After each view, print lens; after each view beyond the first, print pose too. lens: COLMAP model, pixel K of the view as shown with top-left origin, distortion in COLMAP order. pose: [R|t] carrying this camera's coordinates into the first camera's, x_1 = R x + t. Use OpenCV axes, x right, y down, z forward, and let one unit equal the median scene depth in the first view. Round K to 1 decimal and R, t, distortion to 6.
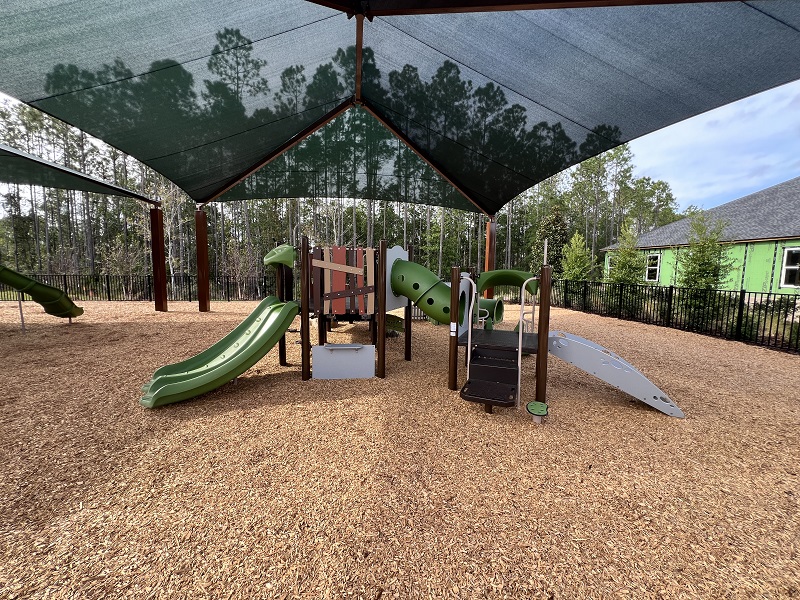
lens RADIAL K [[314.0, 0, 403.9], [0, 314.0, 306.2], [0, 0, 1]] dist [-0.003028, -0.000256]
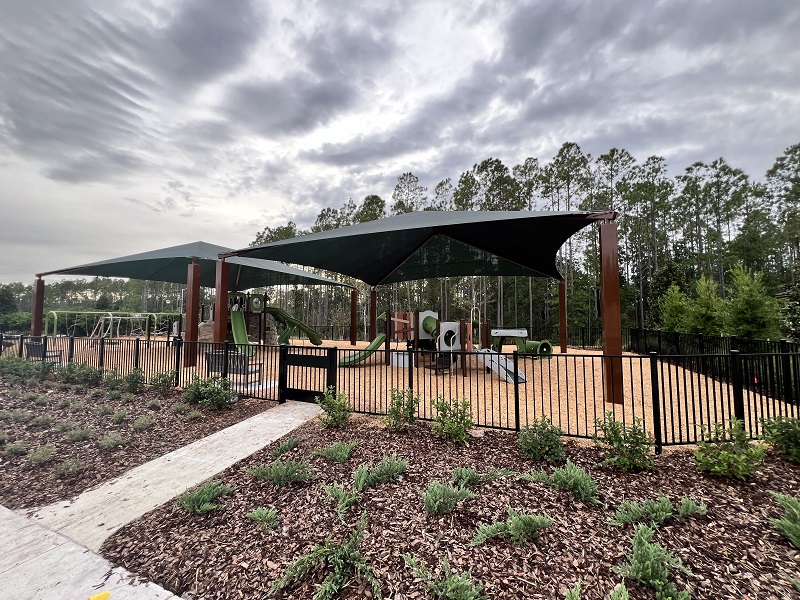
lens RADIAL K [[314.0, 0, 401.2], [0, 314.0, 296.6], [0, 0, 1]] dist [-0.003028, -0.000256]
pose [[0.852091, -0.048518, -0.521140, 0.202890], [-0.054441, 0.982077, -0.180446, 0.024915], [0.520554, 0.182128, 0.834178, -0.200714]]
